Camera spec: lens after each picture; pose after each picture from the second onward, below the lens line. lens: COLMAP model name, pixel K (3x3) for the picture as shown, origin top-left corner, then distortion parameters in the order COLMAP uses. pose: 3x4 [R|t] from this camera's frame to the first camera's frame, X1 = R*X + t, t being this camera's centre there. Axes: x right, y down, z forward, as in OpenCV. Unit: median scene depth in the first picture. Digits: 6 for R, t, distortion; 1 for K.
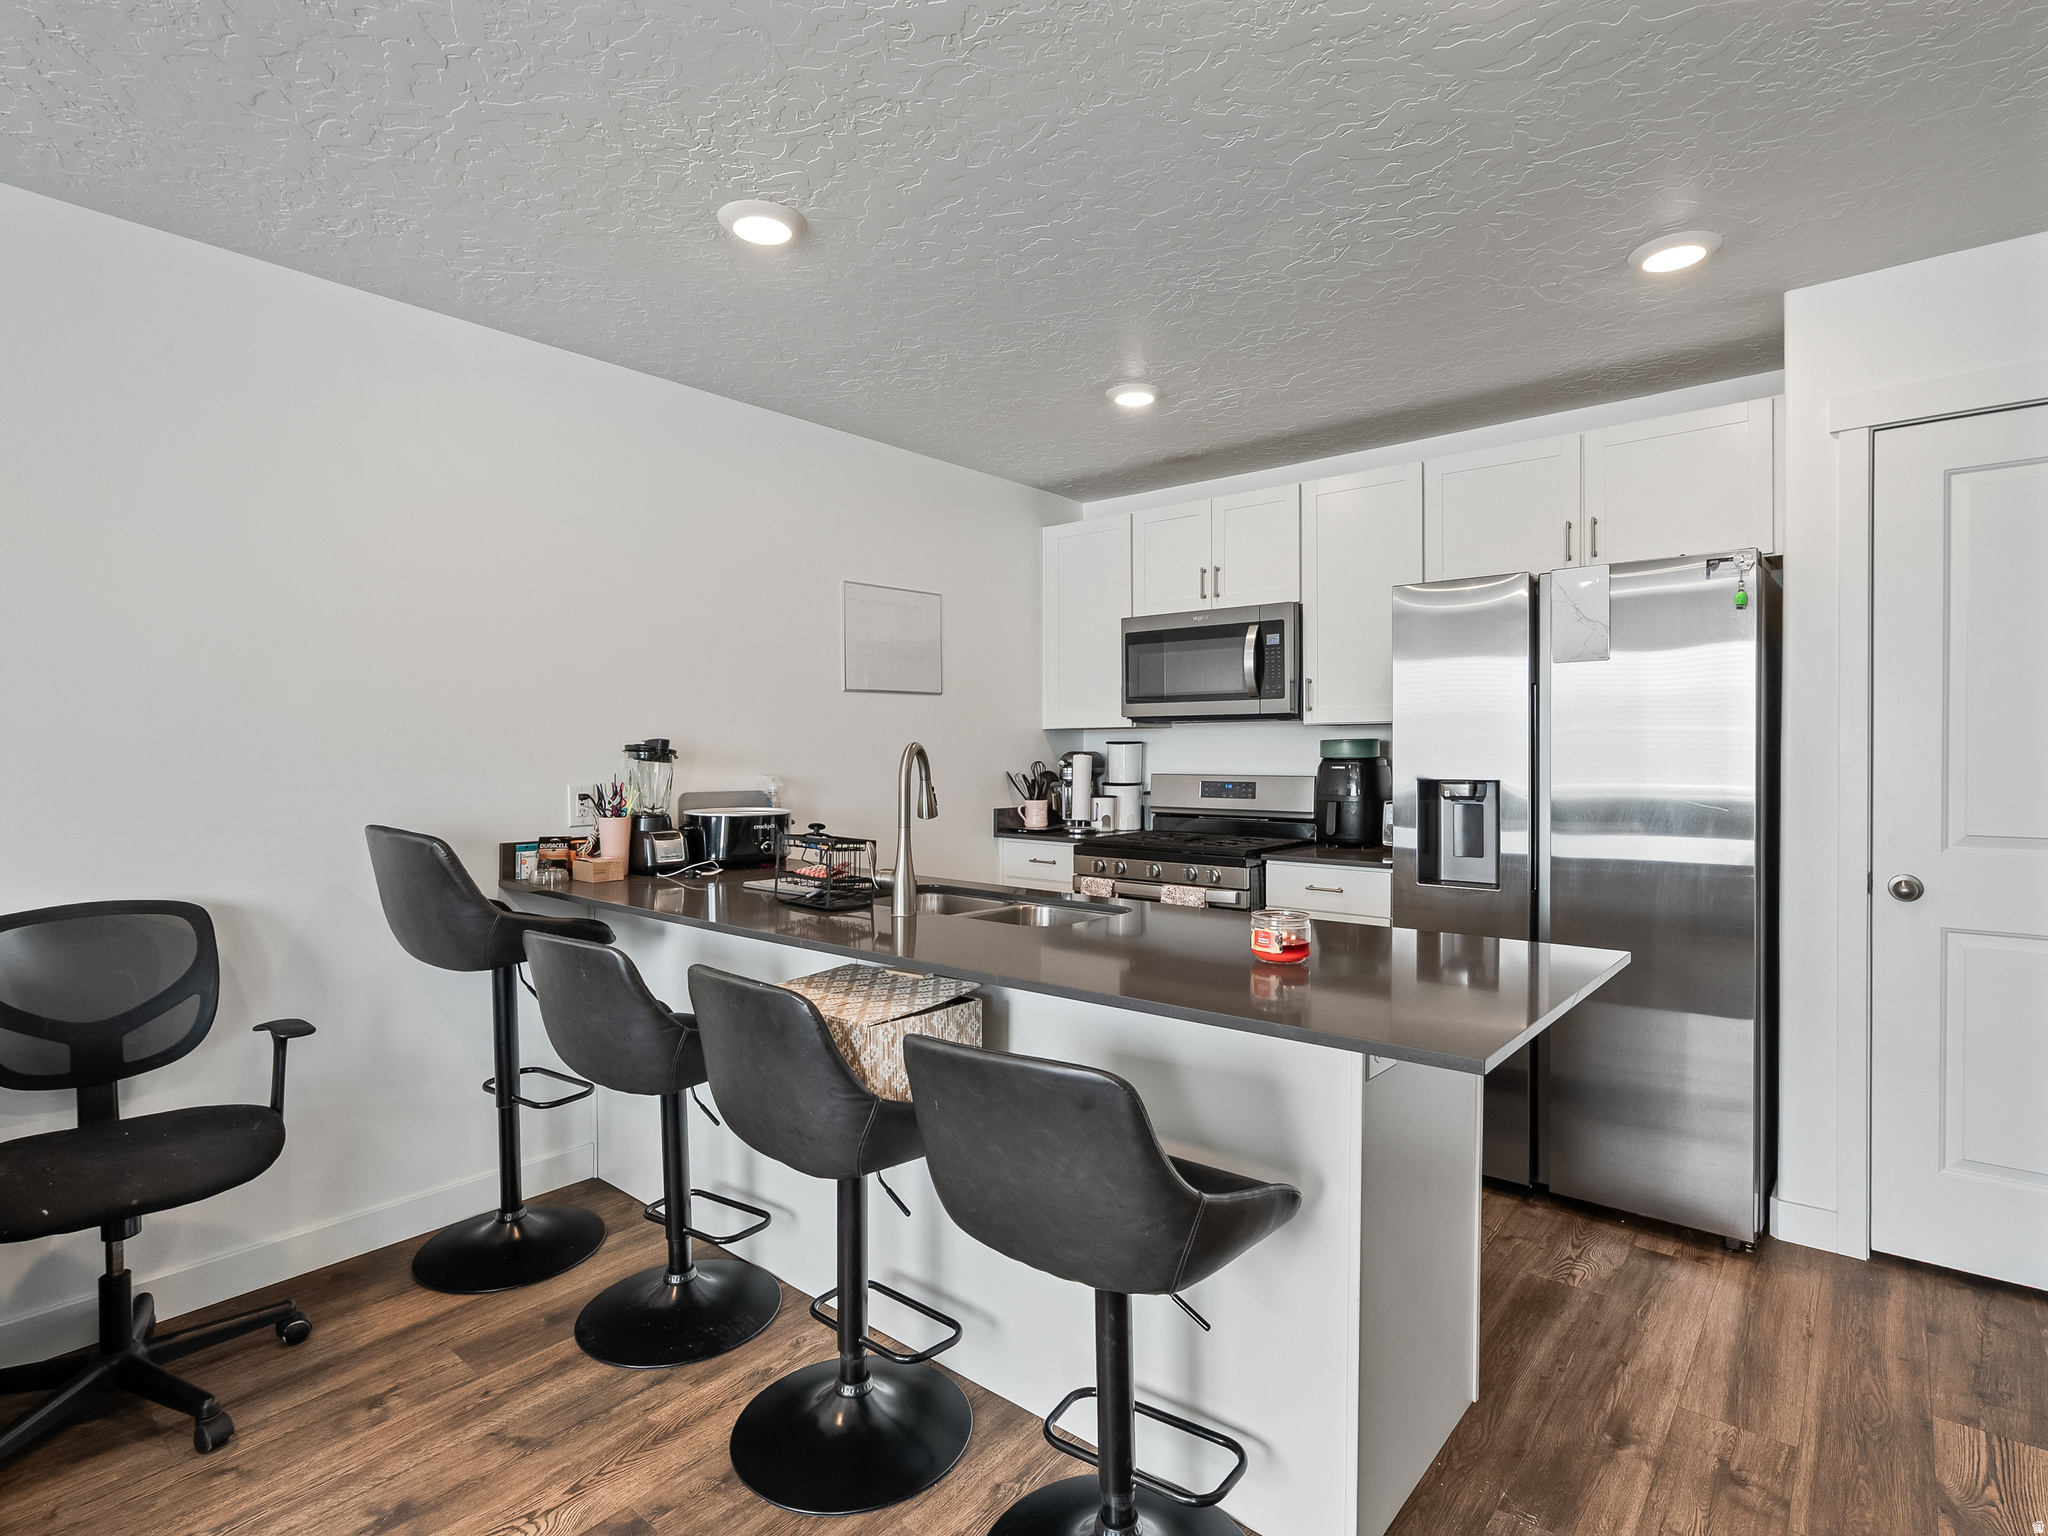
lens RADIAL K [[1033.6, 0, 1022.6], [0, 1033.6, 768.9], [0, 0, 1]] dist [-0.015334, 0.008022]
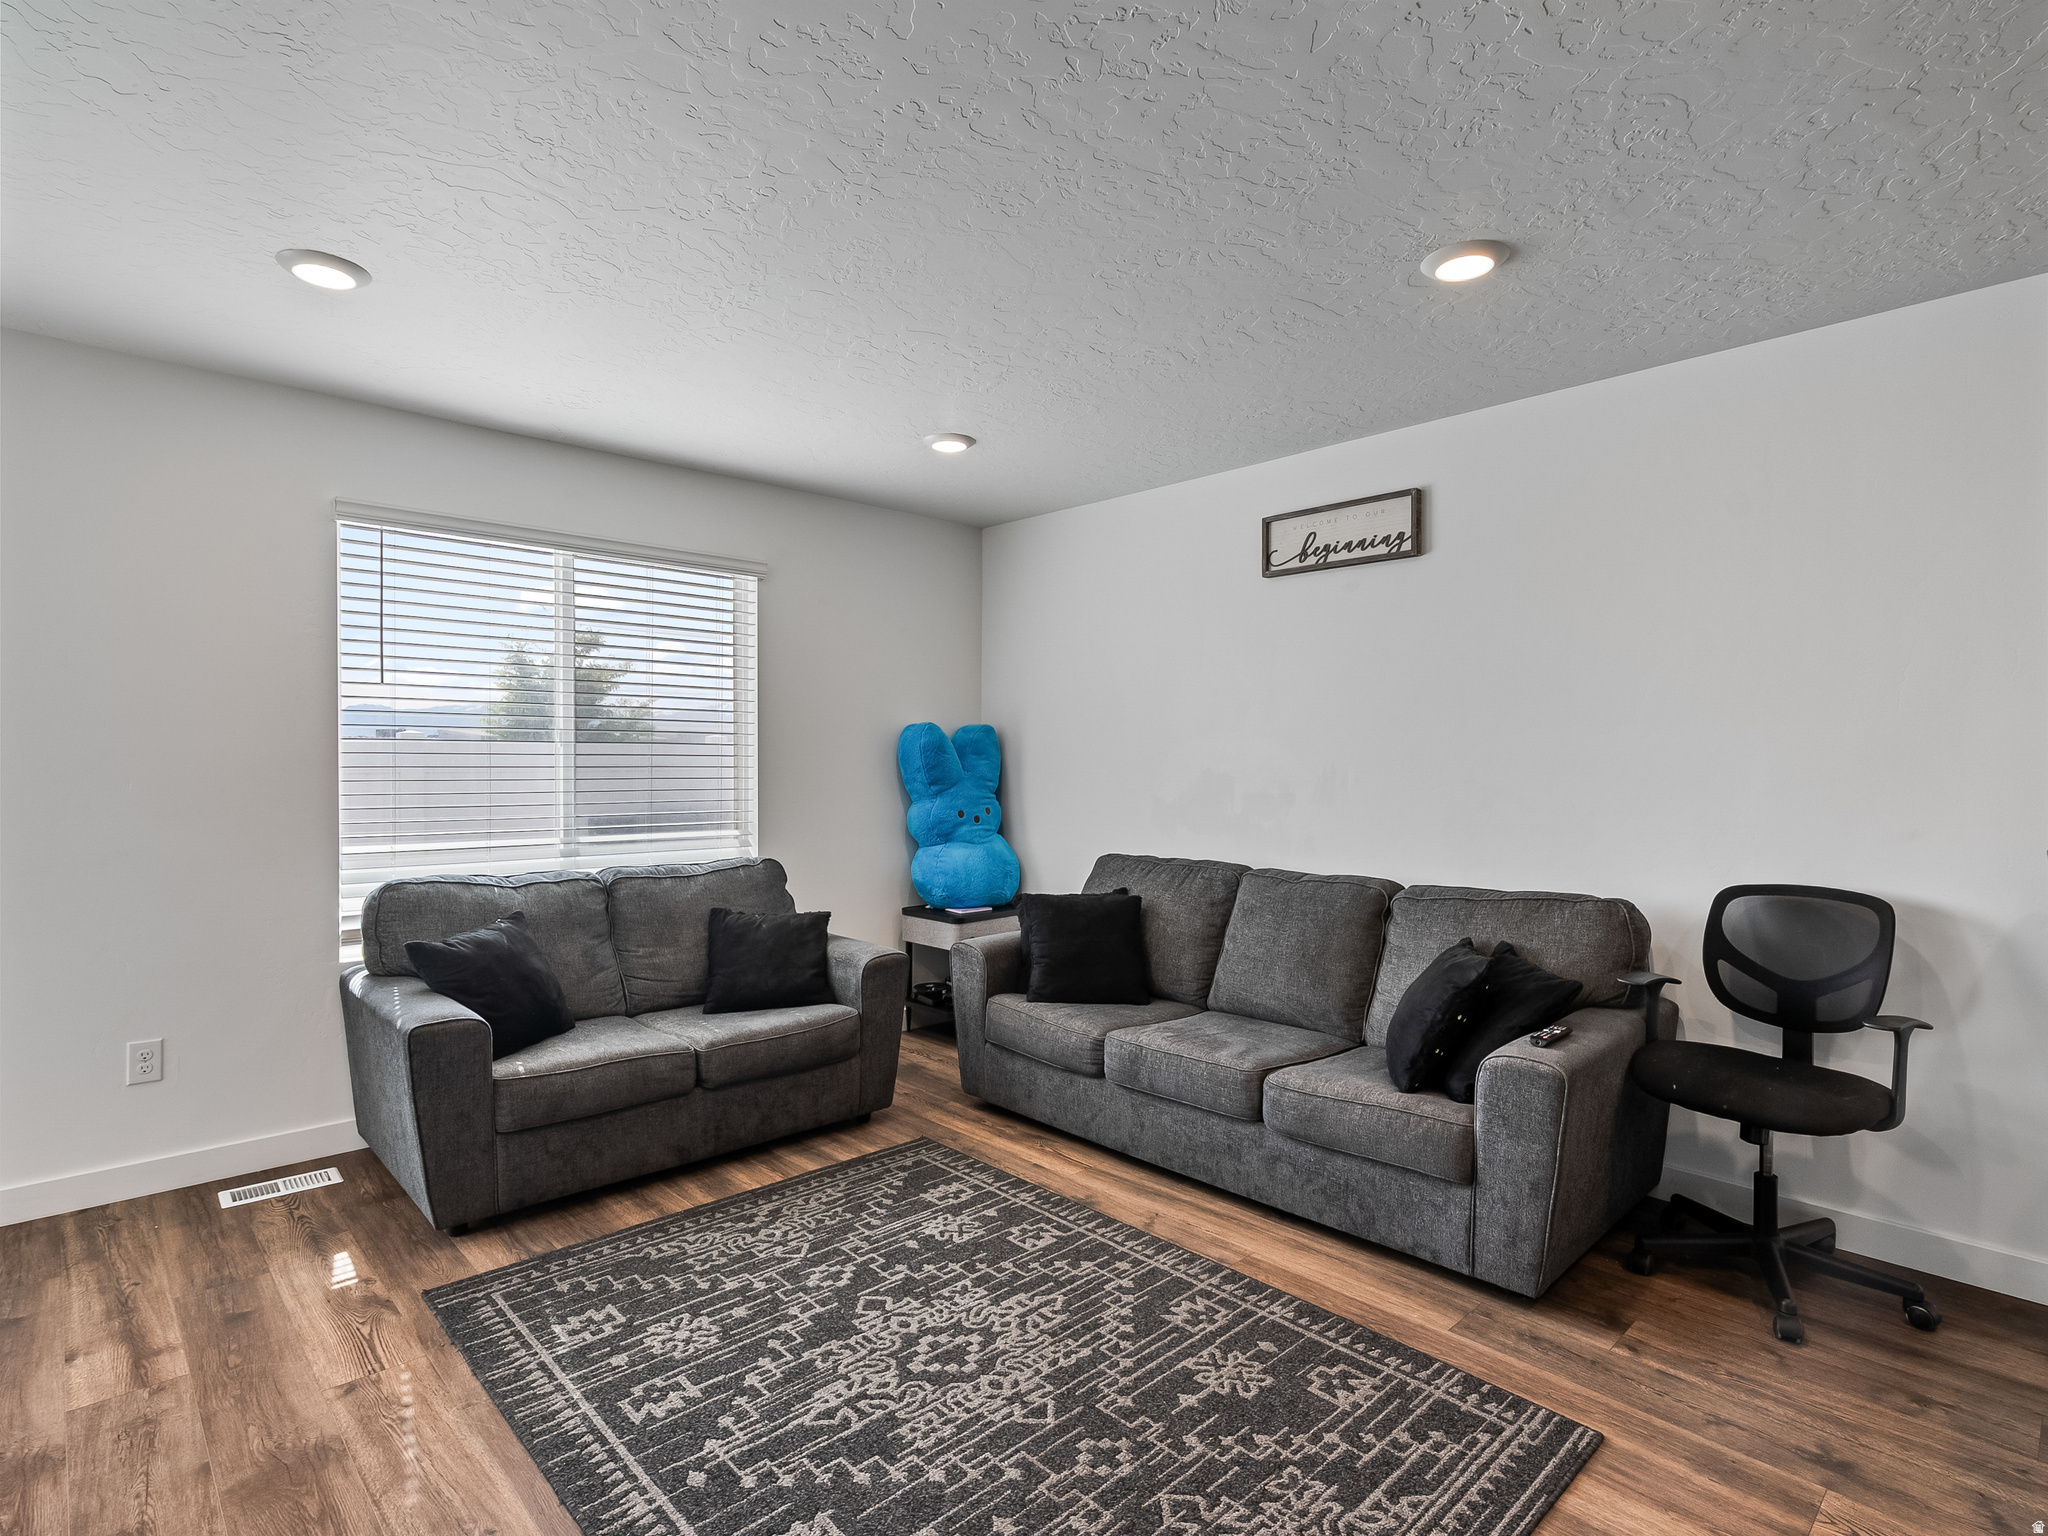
lens RADIAL K [[1033.6, 0, 1022.6], [0, 1033.6, 768.9], [0, 0, 1]] dist [-0.015334, 0.008022]
pose [[-0.109478, 0.010416, -0.993935, 0.256105], [-0.024166, 0.999622, 0.013137, -0.002609], [0.993695, 0.025457, -0.109185, 0.109699]]
